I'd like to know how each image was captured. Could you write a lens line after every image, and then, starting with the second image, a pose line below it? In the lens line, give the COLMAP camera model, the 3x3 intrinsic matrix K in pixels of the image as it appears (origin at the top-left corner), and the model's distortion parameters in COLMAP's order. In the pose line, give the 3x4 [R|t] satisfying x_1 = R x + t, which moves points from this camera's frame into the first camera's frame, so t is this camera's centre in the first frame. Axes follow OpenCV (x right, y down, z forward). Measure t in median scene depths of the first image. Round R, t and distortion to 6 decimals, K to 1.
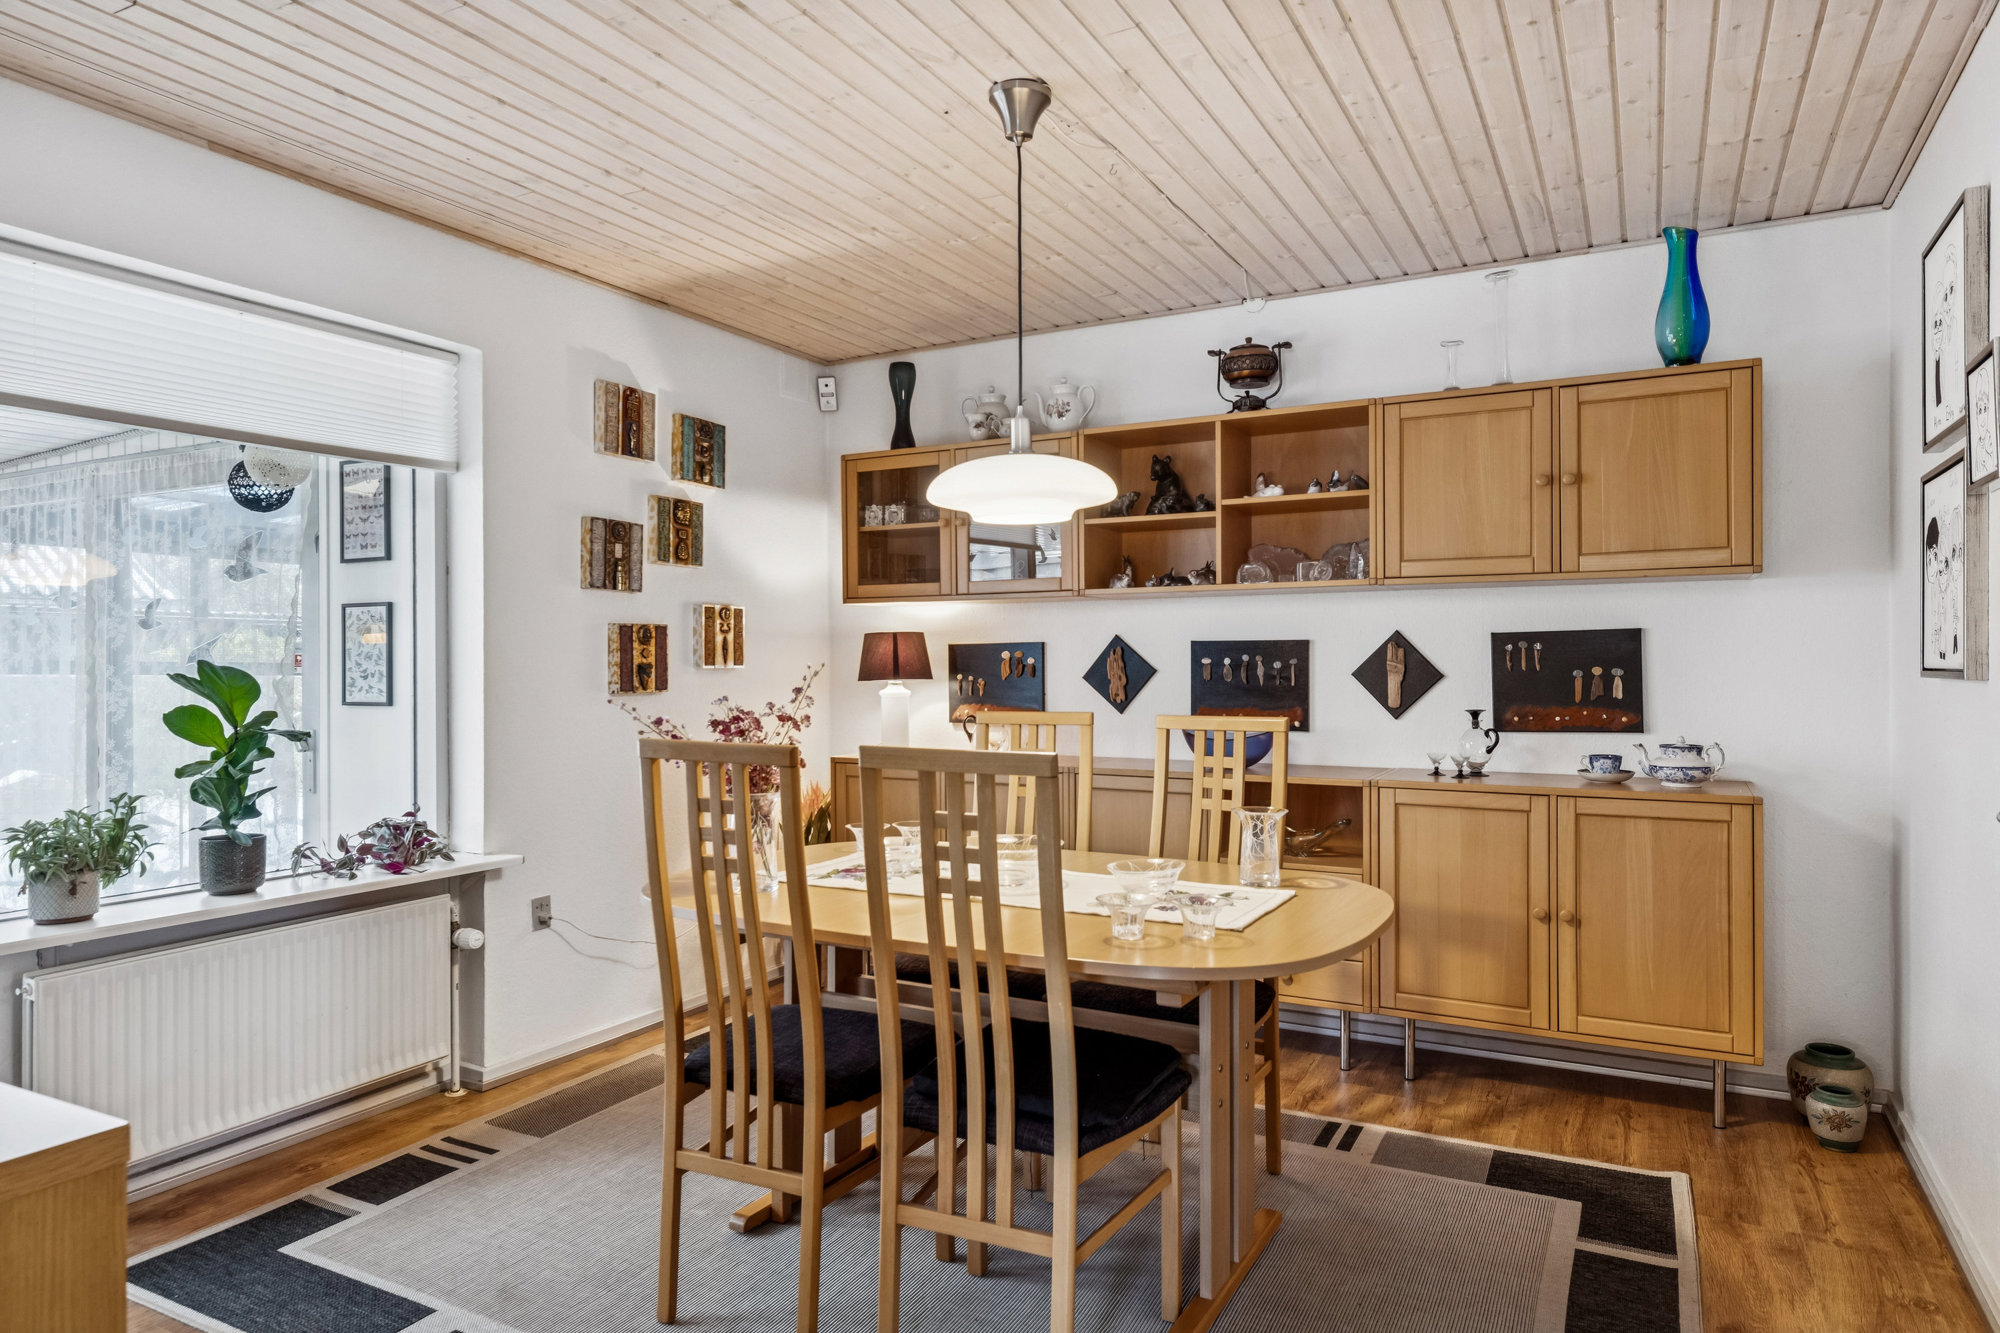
lens RADIAL K [[1198.8, 0, 1000.0], [0, 1198.8, 666.5], [0, 0, 1]] dist [-0.006262, 0.000018]
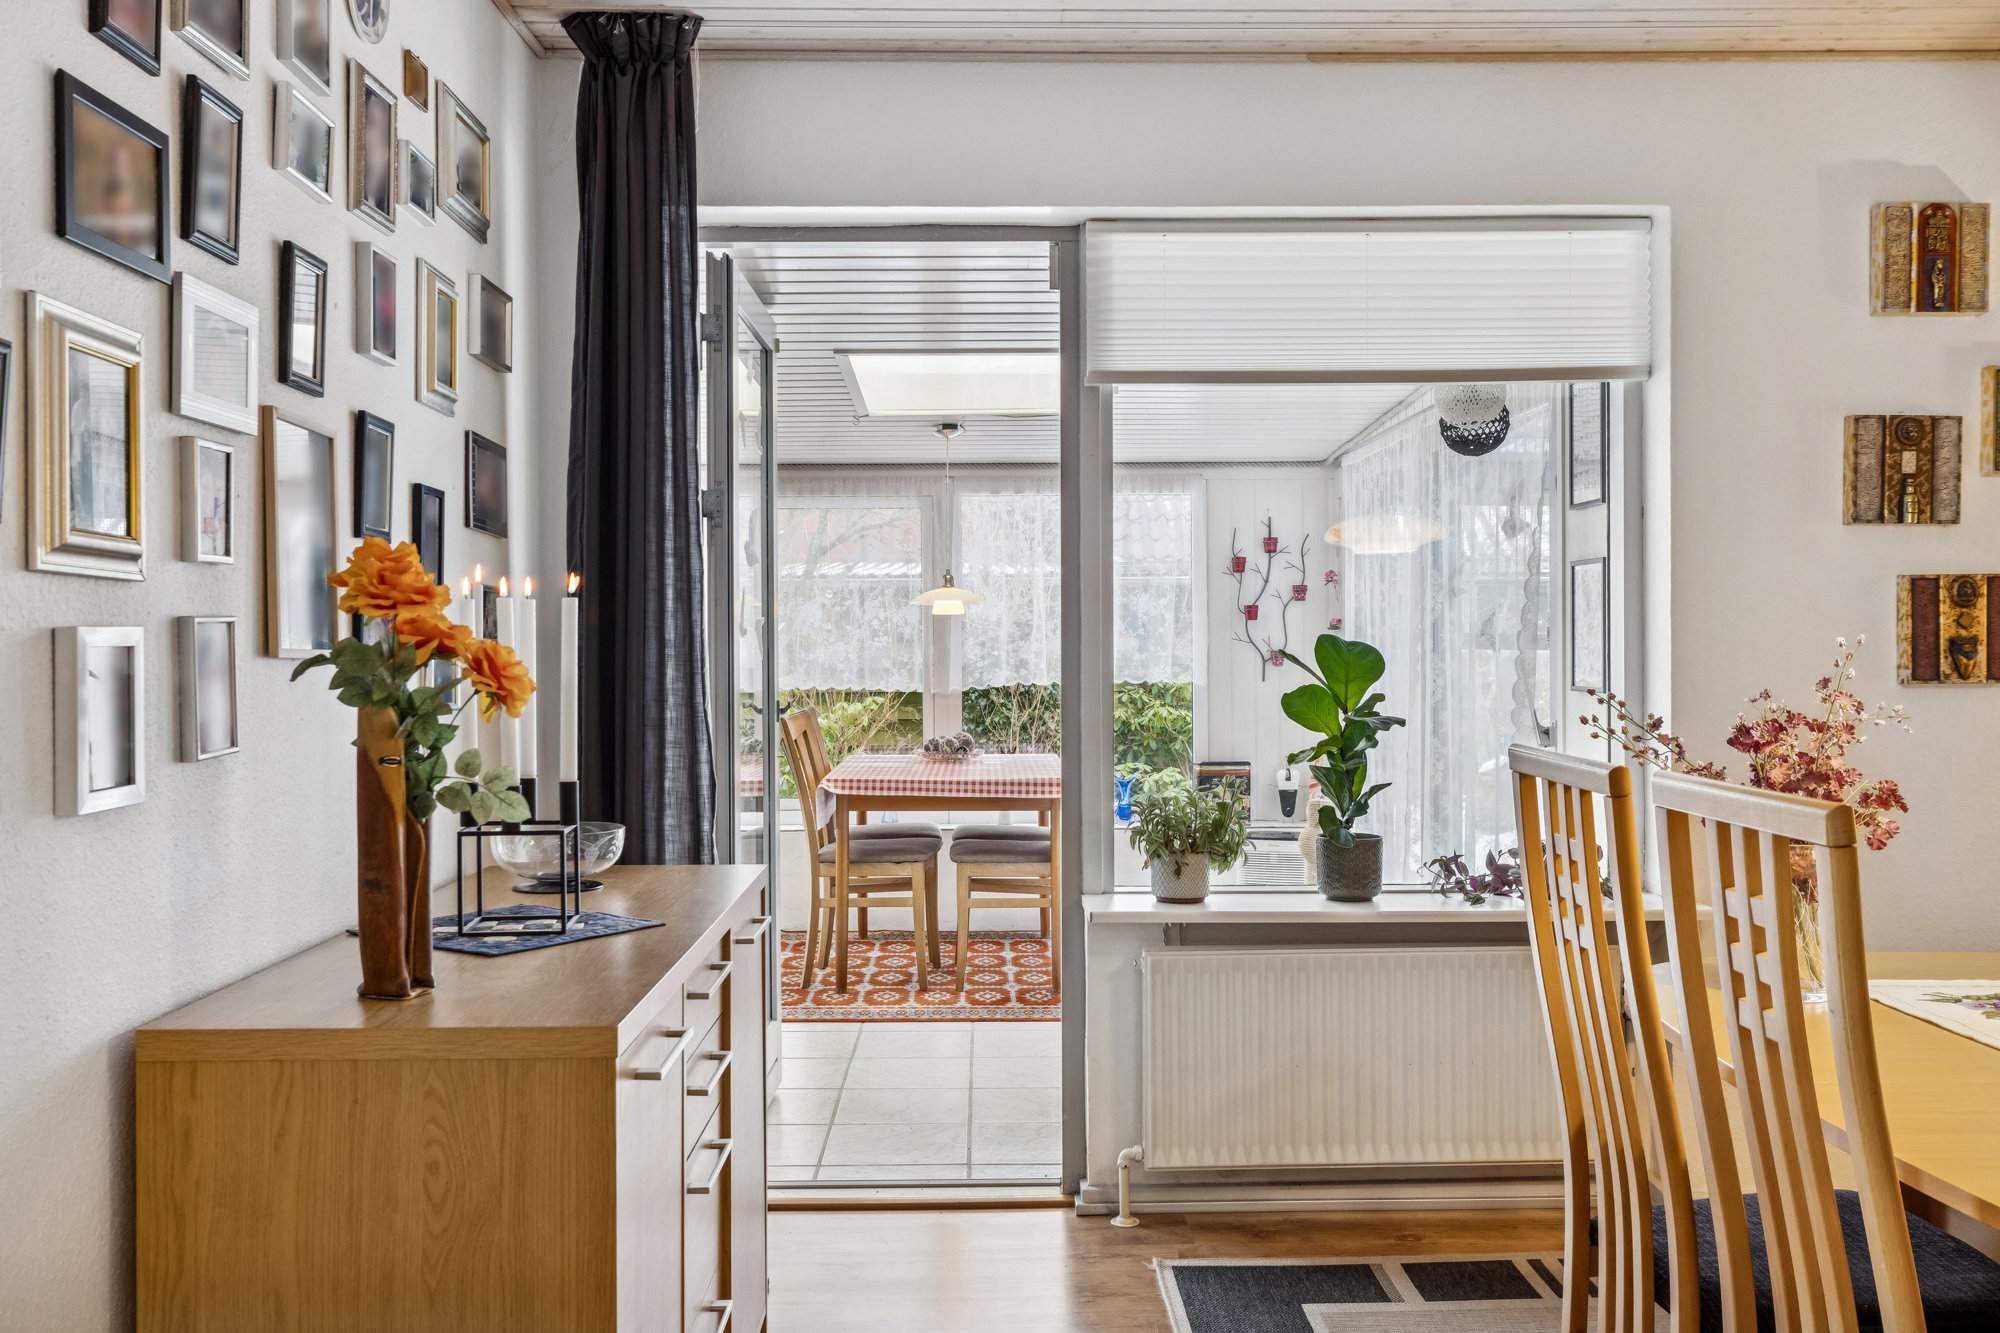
lens RADIAL K [[1686.7, 0, 1000.0], [0, 1686.7, 666.5], [0, 0, 1]] dist [0.007882, -0.002929]
pose [[0.490677, 0.012530, -0.871251, 0.263092], [0.001834, 0.999880, 0.015413, -0.001830], [0.871340, -0.009161, 0.490595, 0.141138]]
